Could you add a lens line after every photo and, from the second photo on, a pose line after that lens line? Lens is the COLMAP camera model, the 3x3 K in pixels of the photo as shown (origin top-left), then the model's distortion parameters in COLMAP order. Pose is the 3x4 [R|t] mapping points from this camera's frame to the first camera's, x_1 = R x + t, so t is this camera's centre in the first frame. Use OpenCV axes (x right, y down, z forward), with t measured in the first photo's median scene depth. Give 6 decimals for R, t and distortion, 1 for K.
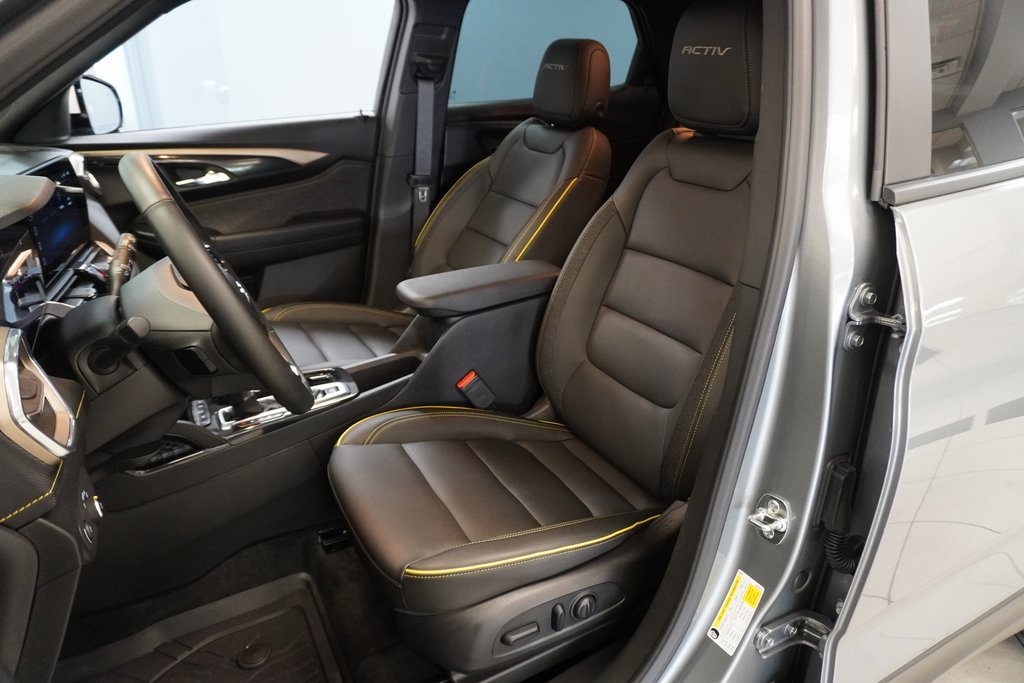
lens RADIAL K [[687.1, 0, 514.7], [0, 687.1, 340.6], [0, 0, 1]] dist [-0.047184, 0.035253]
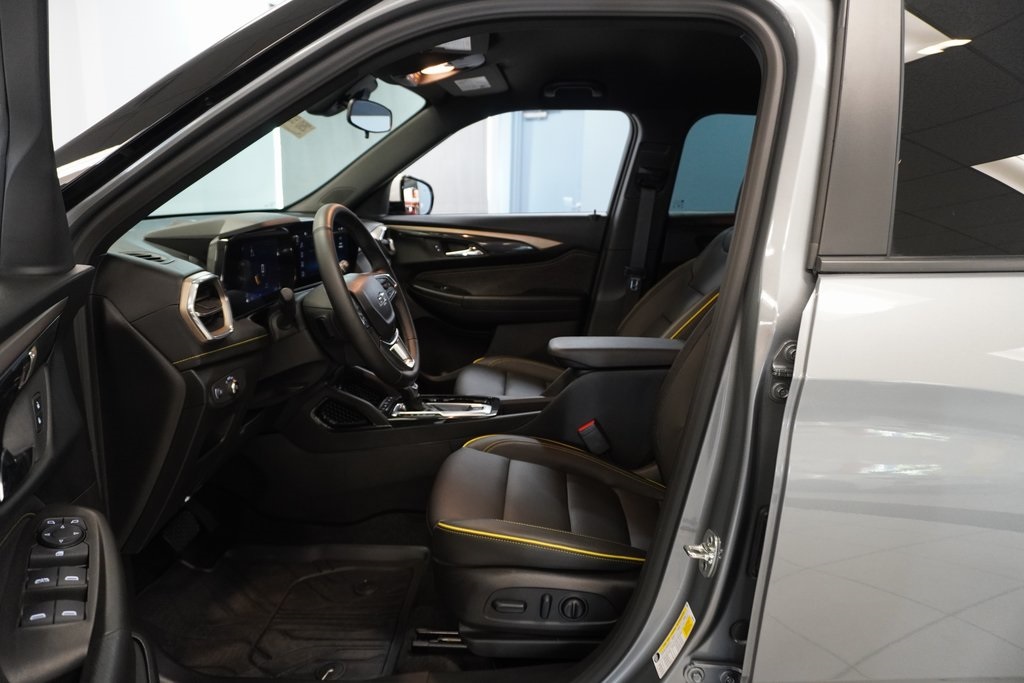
lens RADIAL K [[687.1, 0, 514.7], [0, 687.1, 340.6], [0, 0, 1]] dist [-0.047184, 0.035253]
pose [[0.864299, 0.133650, -0.484896, 0.318918], [-0.215768, 0.969360, -0.117413, 0.068840], [0.454346, 0.206105, 0.866655, -0.080456]]
